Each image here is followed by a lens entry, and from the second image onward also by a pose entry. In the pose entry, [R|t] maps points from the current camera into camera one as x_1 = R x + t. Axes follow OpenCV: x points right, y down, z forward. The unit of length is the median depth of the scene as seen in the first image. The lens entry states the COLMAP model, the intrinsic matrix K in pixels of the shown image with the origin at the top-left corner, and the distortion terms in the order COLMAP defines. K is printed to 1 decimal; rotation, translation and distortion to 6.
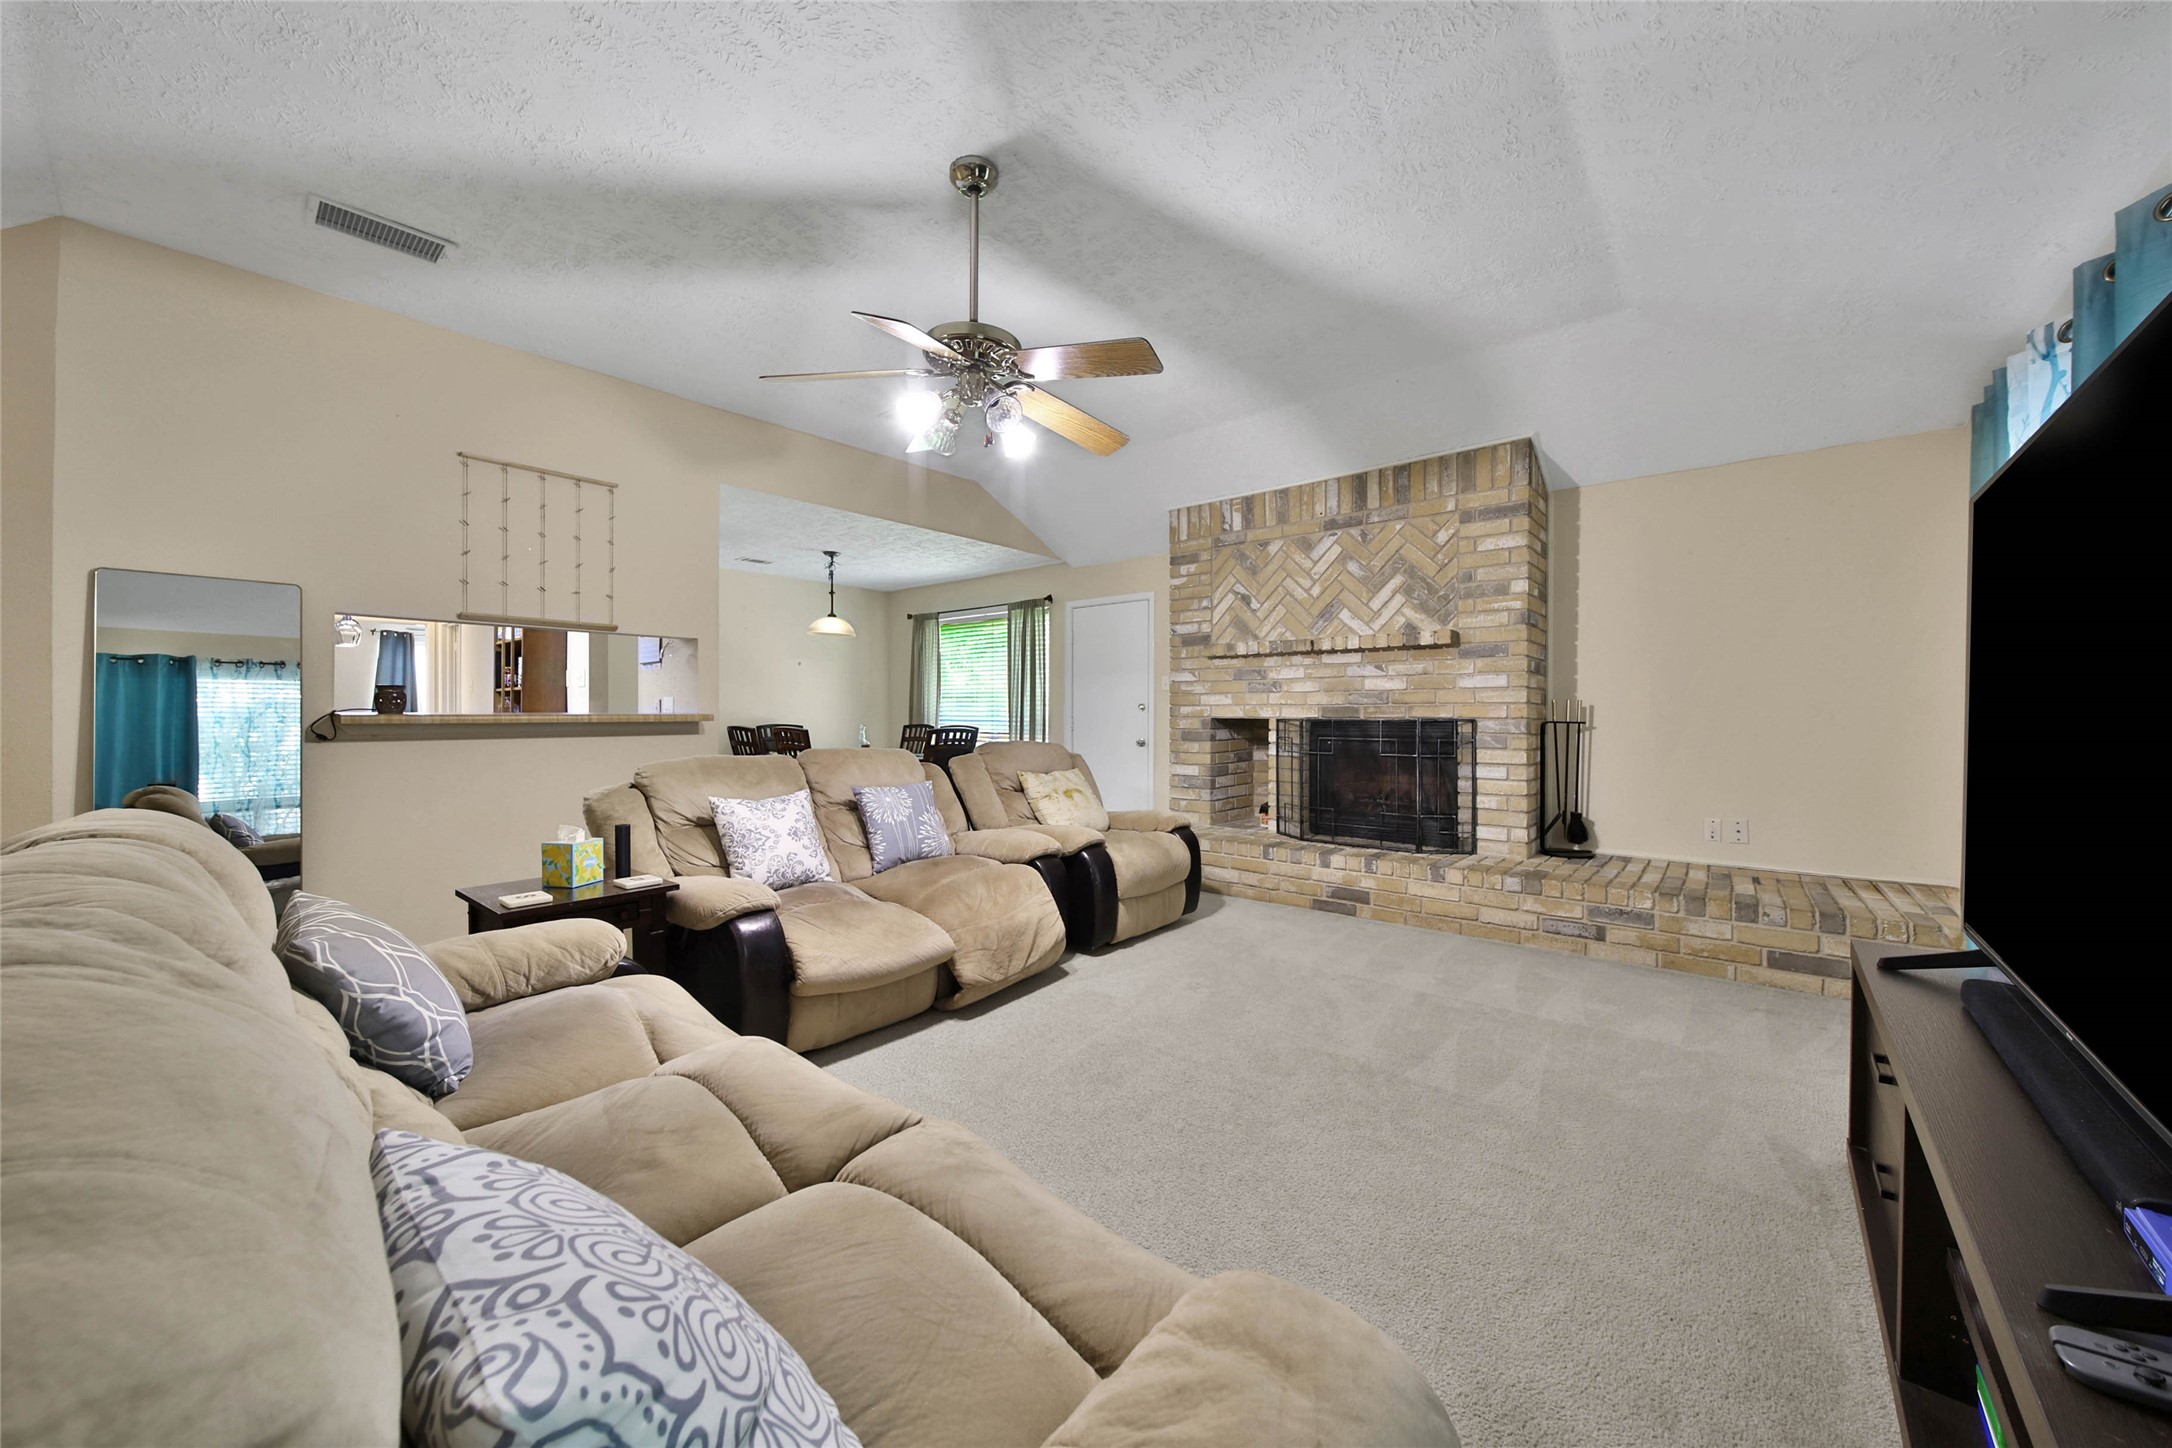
lens RADIAL K [[793.3, 0, 1081.1], [0, 793.3, 713.0], [0, 0, 1]] dist [-0.001199, -0.000015]
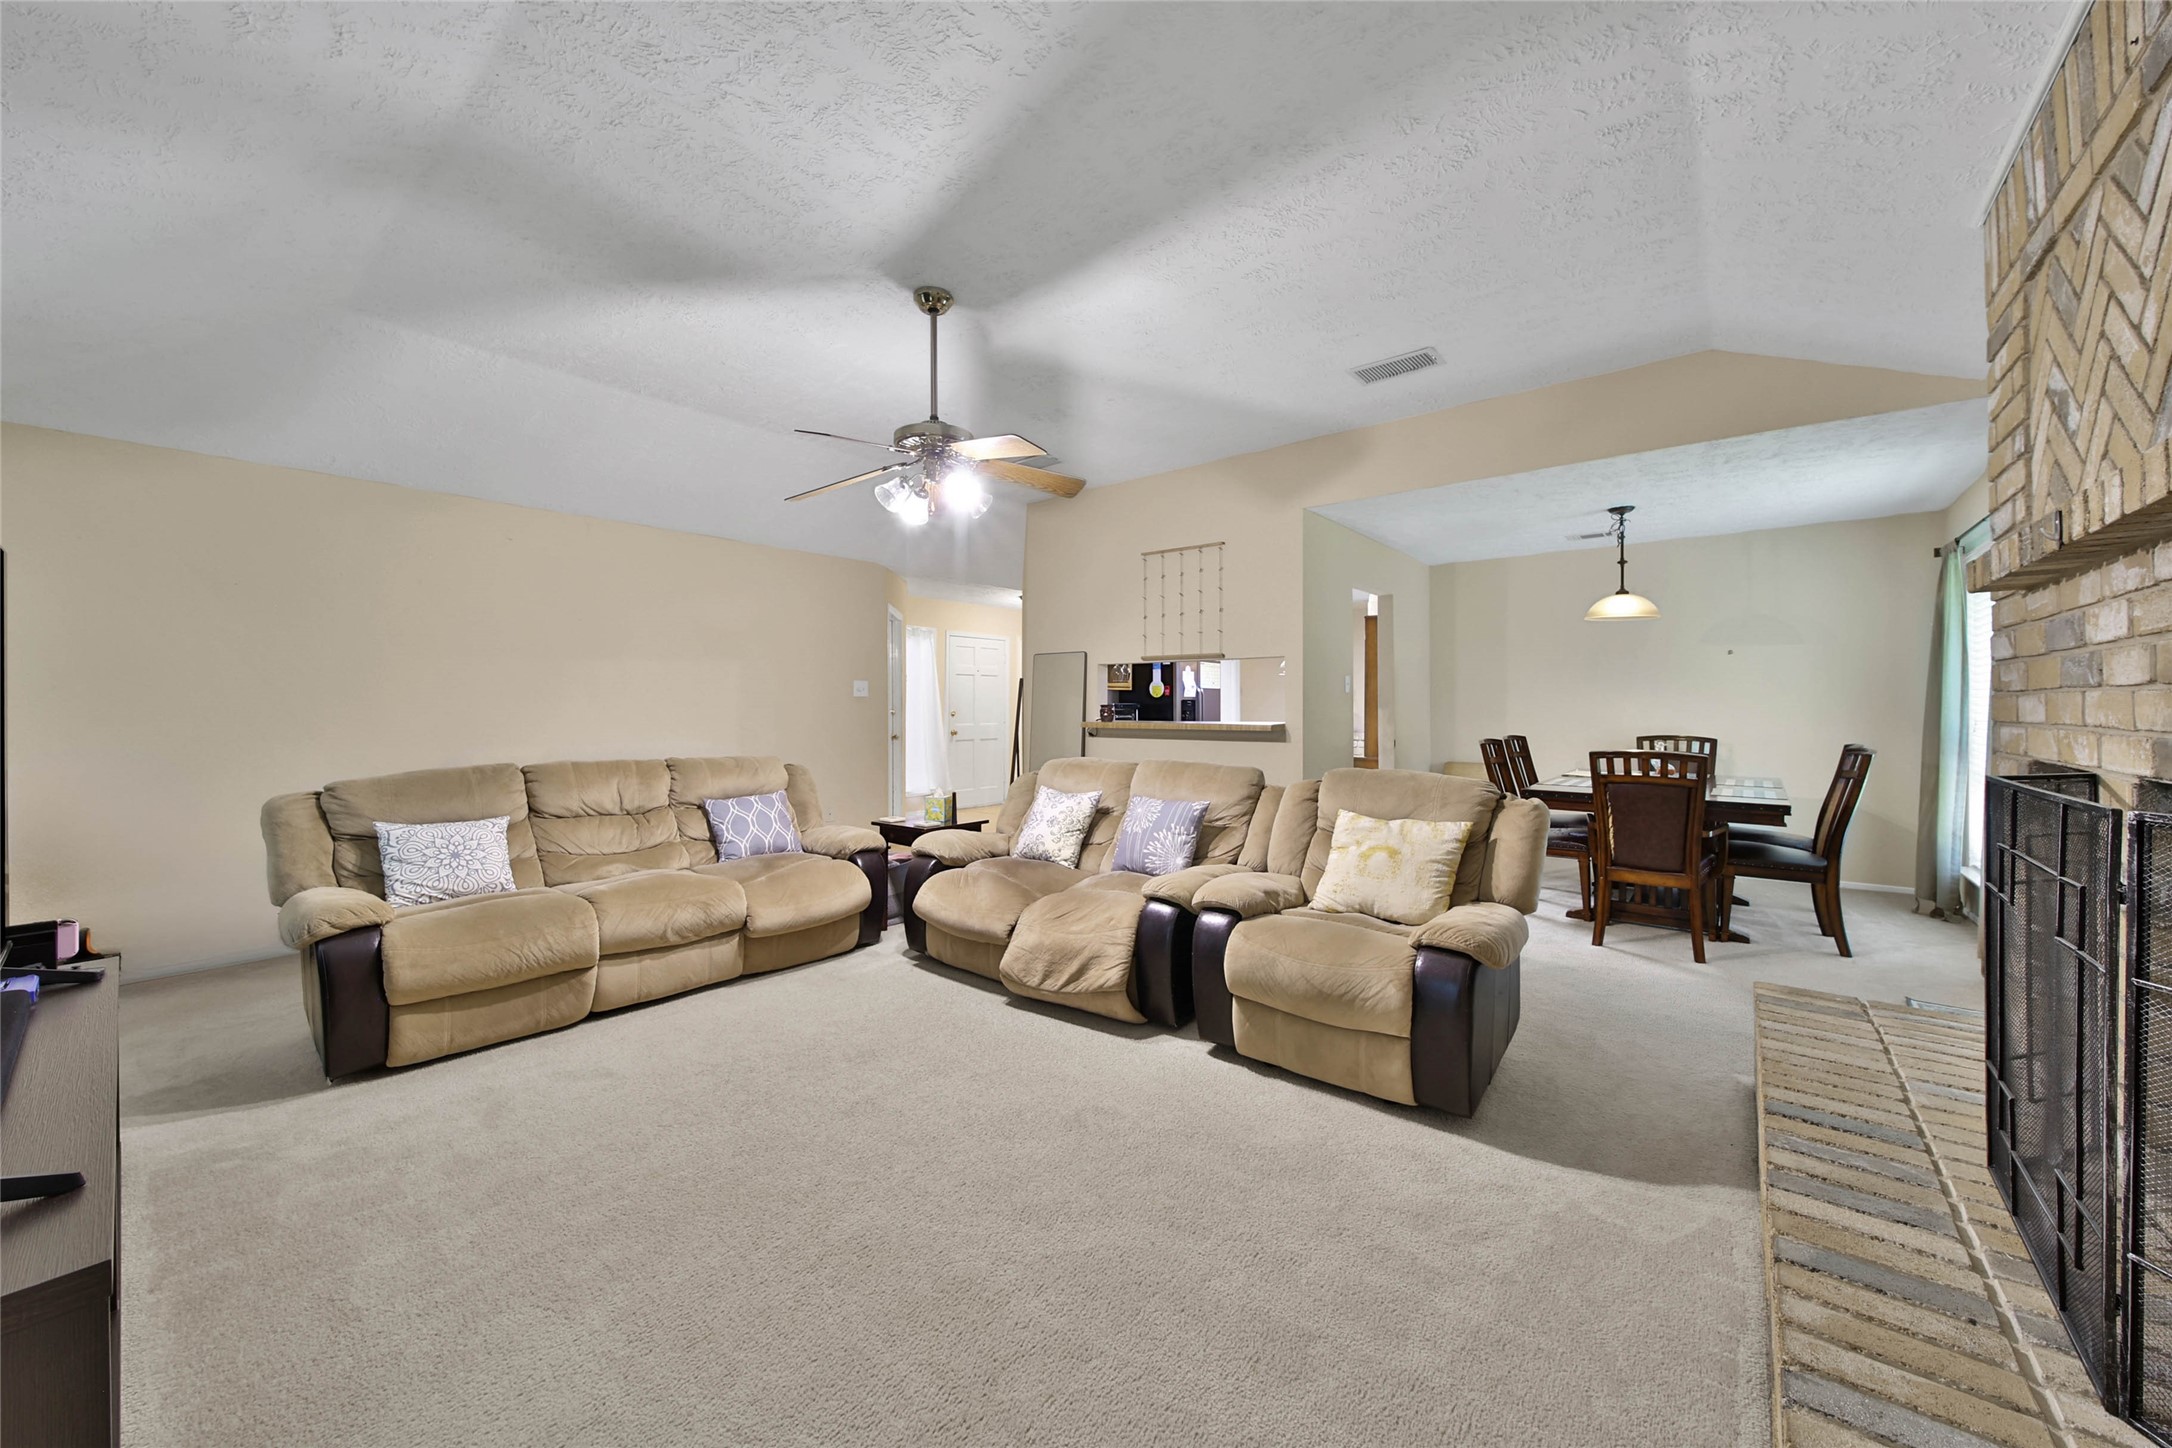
lens RADIAL K [[793.3, 0, 1081.1], [0, 793.3, 713.0], [0, 0, 1]] dist [-0.001199, -0.000015]
pose [[0.021736, 0.008634, -0.999726, 0.556927], [0.000279, 0.999963, 0.008643, -0.020908], [0.999764, -0.000466, 0.021733, 0.614633]]
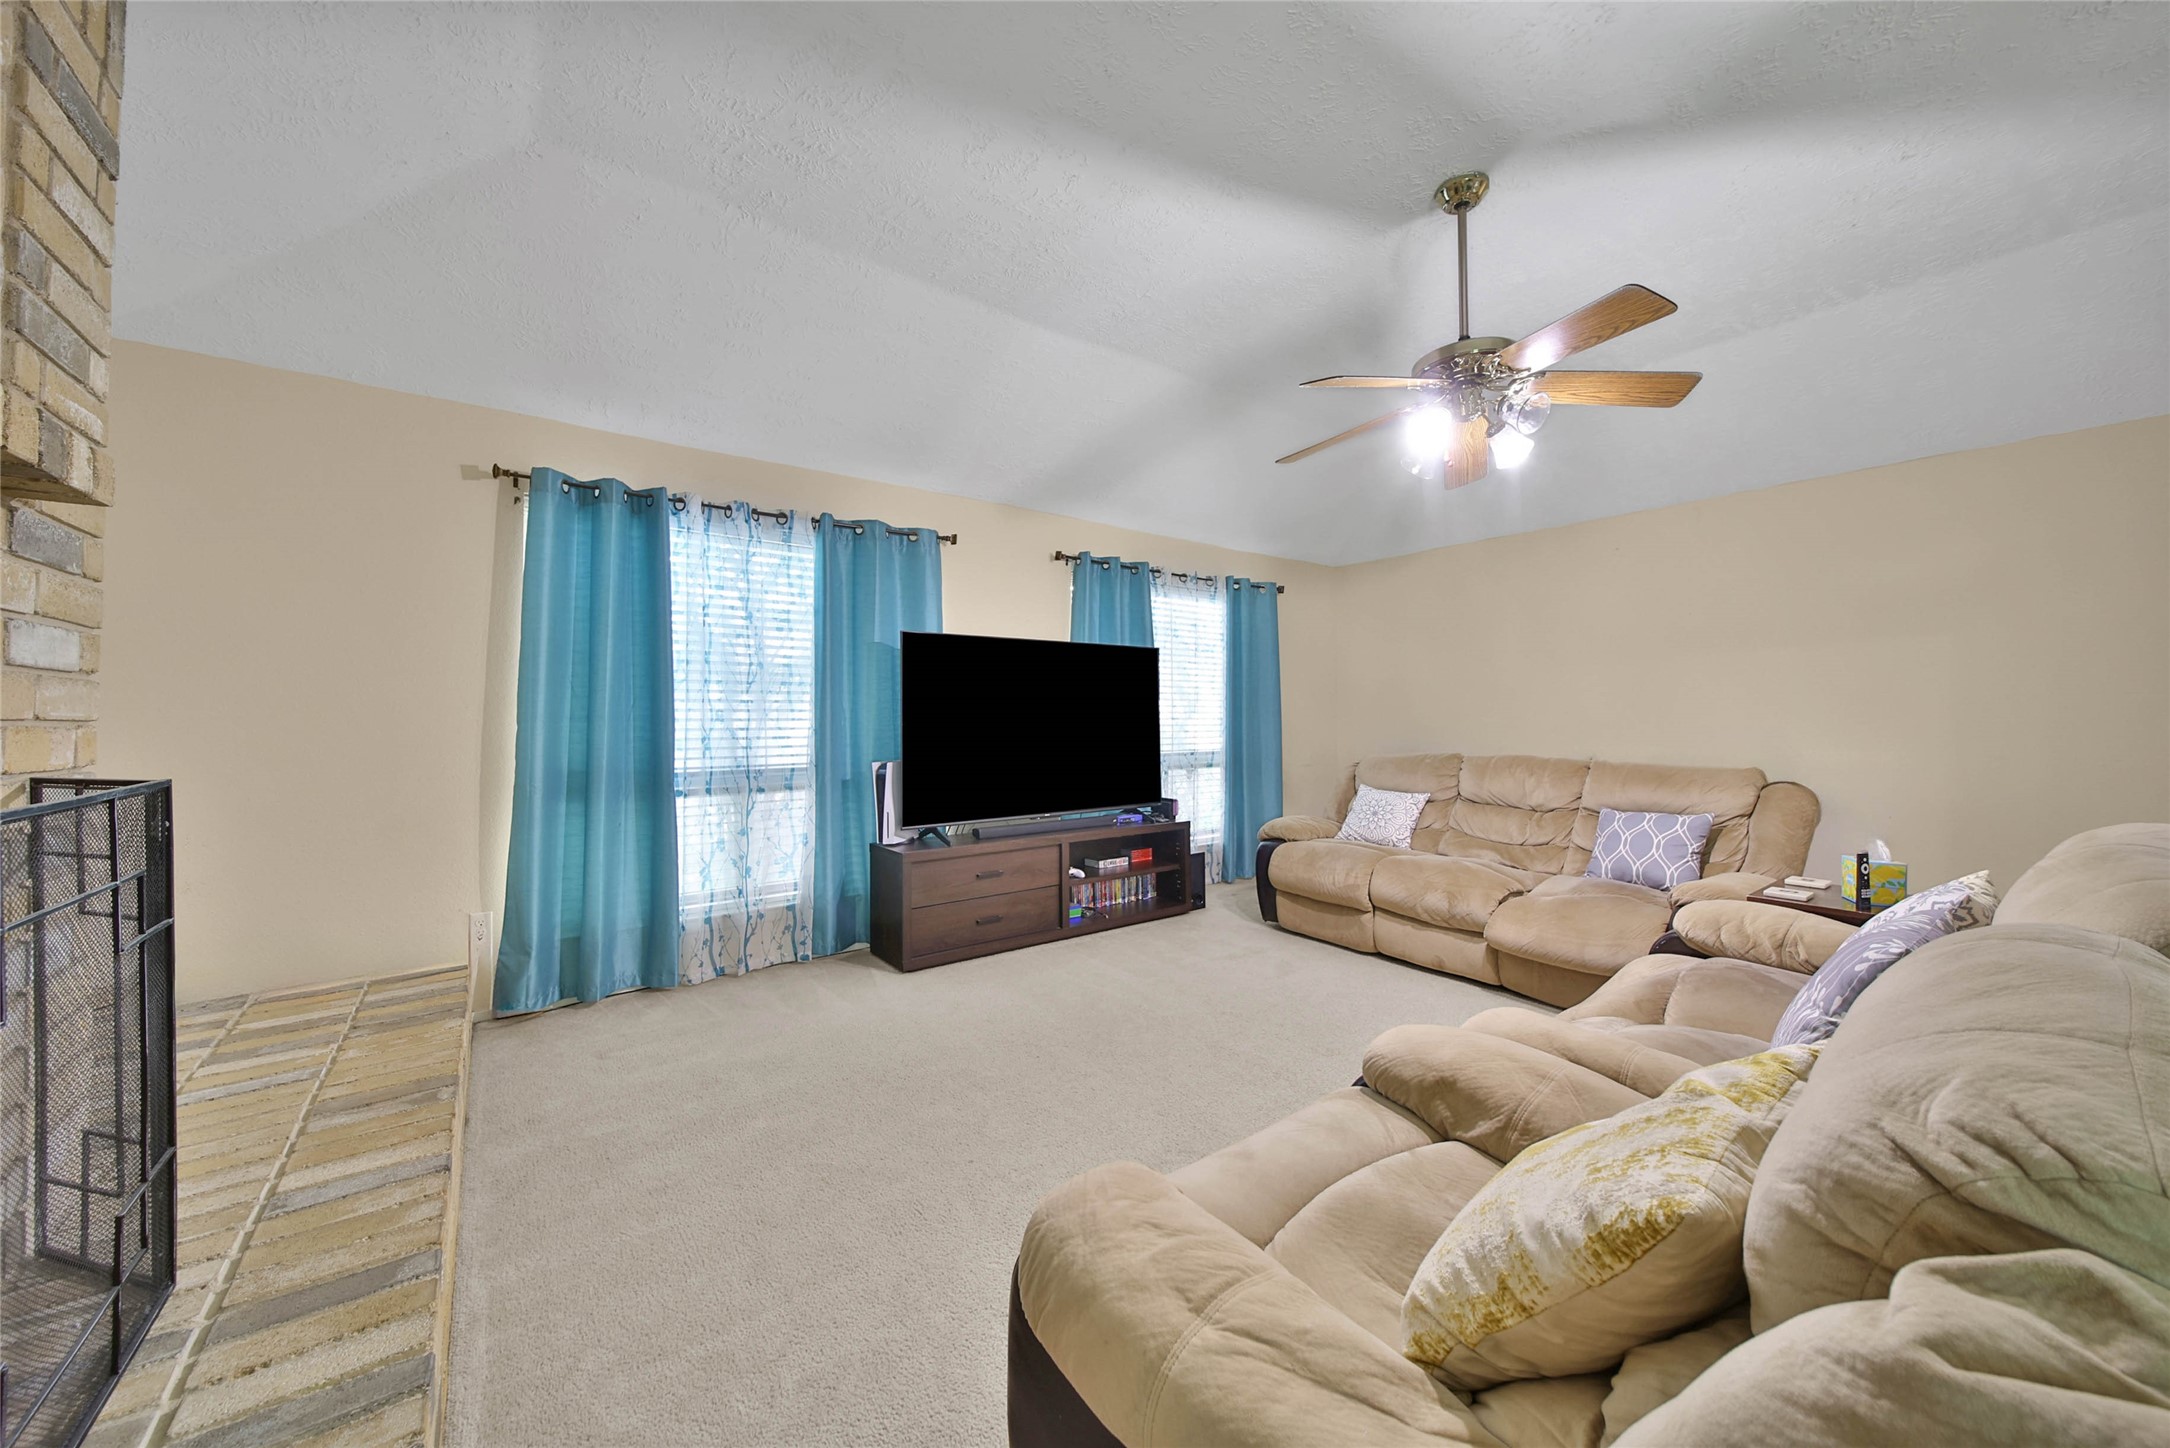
lens RADIAL K [[766.8, 0, 1048.3], [0, 766.8, 715.1], [0, 0, 1]] dist [-0.000372, -0.000023]
pose [[-0.973260, 0.005472, 0.229643, 0.074807], [0.005627, 0.999984, 0.000018, -0.013193], [-0.229639, 0.001310, -0.973275, 1.041287]]
